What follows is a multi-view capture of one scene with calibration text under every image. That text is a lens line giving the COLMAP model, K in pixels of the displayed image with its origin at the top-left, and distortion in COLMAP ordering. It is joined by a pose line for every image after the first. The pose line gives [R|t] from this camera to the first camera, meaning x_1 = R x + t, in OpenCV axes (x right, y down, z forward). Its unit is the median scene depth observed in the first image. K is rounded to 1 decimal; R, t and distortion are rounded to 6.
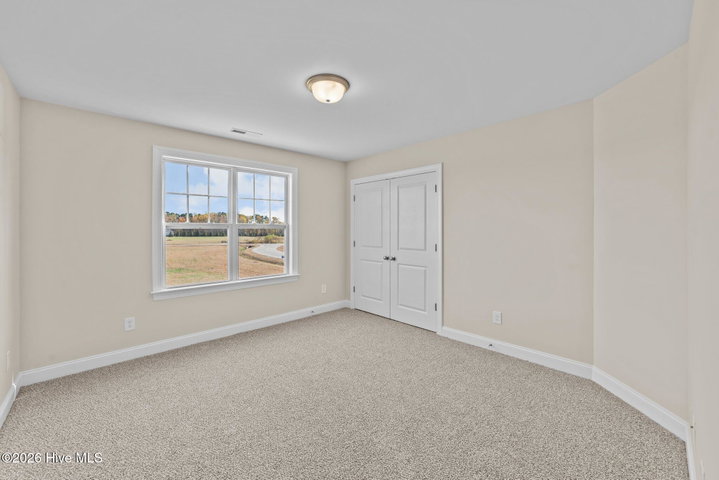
lens RADIAL K [[288.0, 0, 358.5], [0, 288.0, 233.3], [0, 0, 1]] dist [-0.002425, -0.000014]
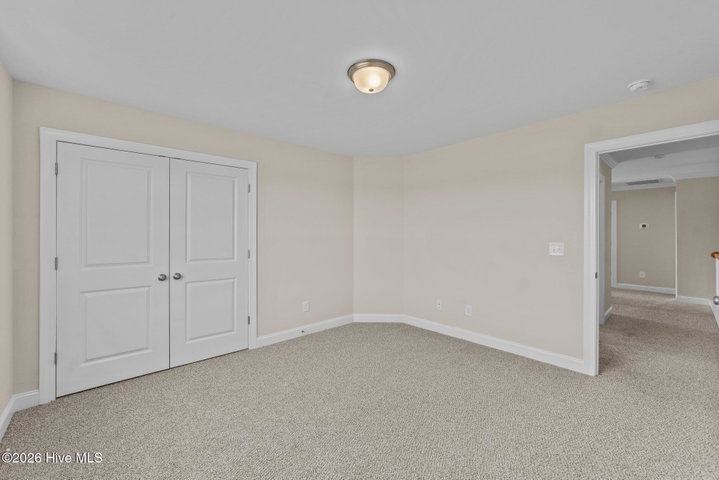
lens RADIAL K [[288.0, 0, 358.5], [0, 288.0, 233.3], [0, 0, 1]] dist [-0.002425, -0.000014]
pose [[0.042195, 0.000611, 0.999109, -0.915132], [0.013227, 0.999912, -0.001170, -0.012717], [-0.999022, 0.013265, 0.042183, 0.918503]]
